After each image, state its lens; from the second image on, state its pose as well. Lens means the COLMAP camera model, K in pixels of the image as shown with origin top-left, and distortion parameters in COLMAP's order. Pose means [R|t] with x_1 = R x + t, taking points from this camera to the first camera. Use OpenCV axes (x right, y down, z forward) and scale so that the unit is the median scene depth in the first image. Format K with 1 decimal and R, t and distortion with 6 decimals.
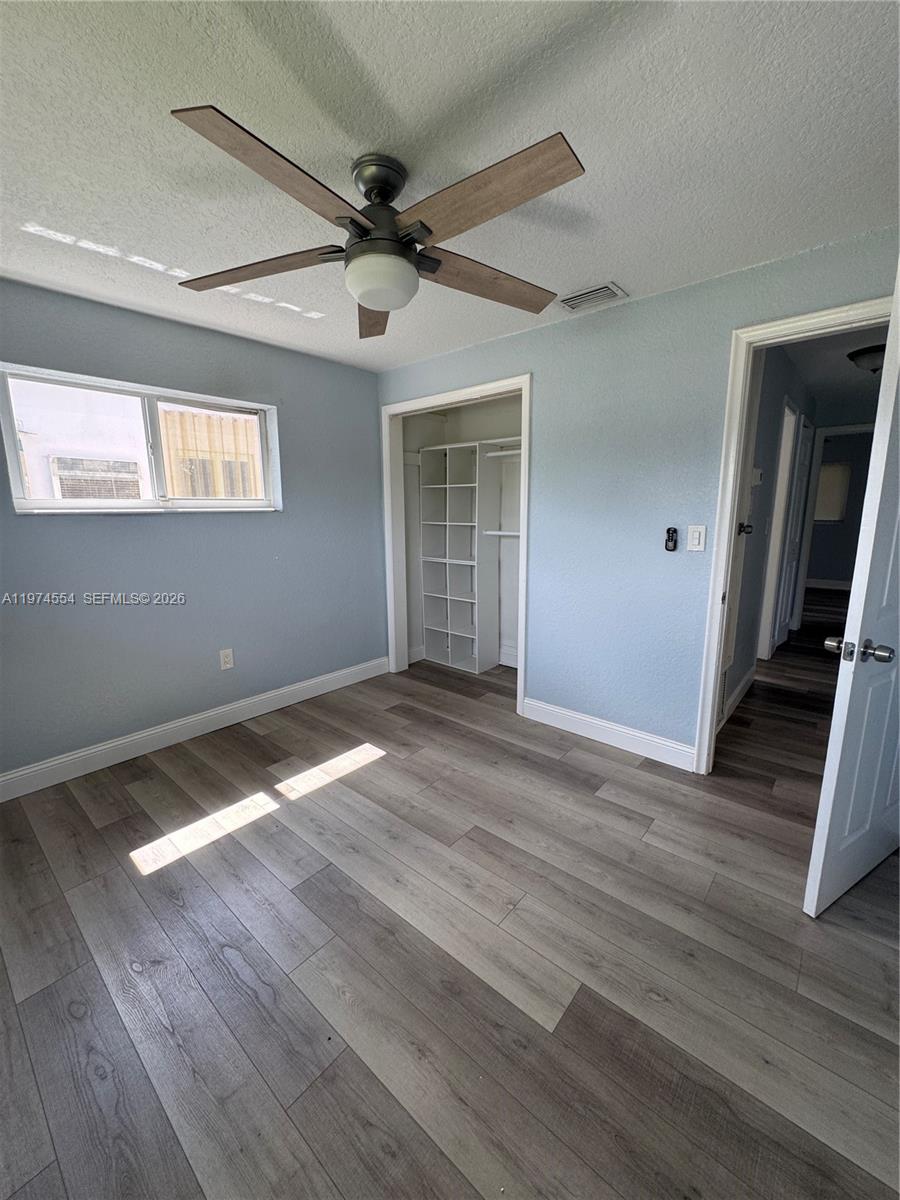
lens RADIAL K [[480.2, 0, 451.6], [0, 480.2, 600.1], [0, 0, 1]] dist [0.000302, -0.000497]
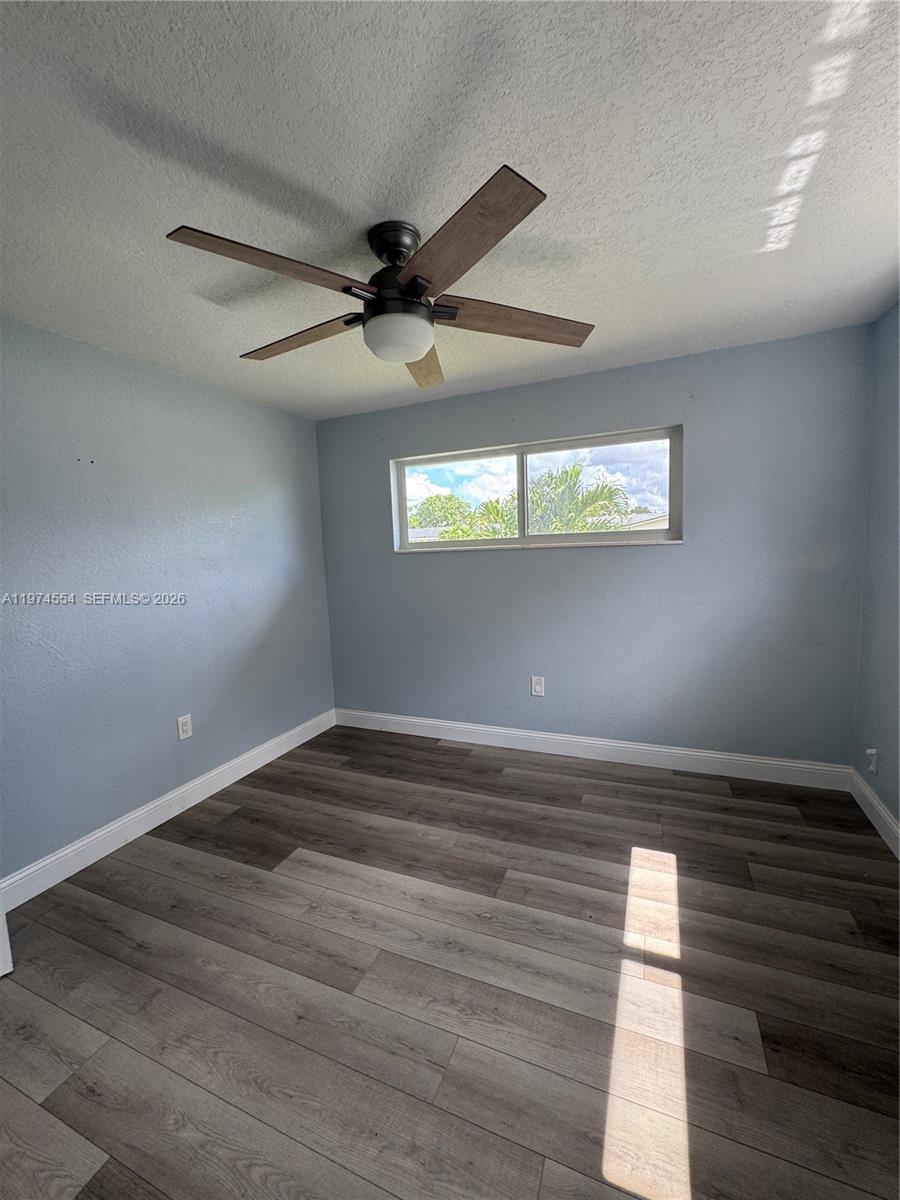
lens RADIAL K [[480.2, 0, 450.4], [0, 480.2, 605.3], [0, 0, 1]] dist [0.000302, -0.000497]
pose [[-0.952618, 0.082214, -0.292847, 0.082424], [-0.010557, 0.953262, 0.301960, -0.341837], [0.303986, 0.290744, -0.907227, 1.730499]]
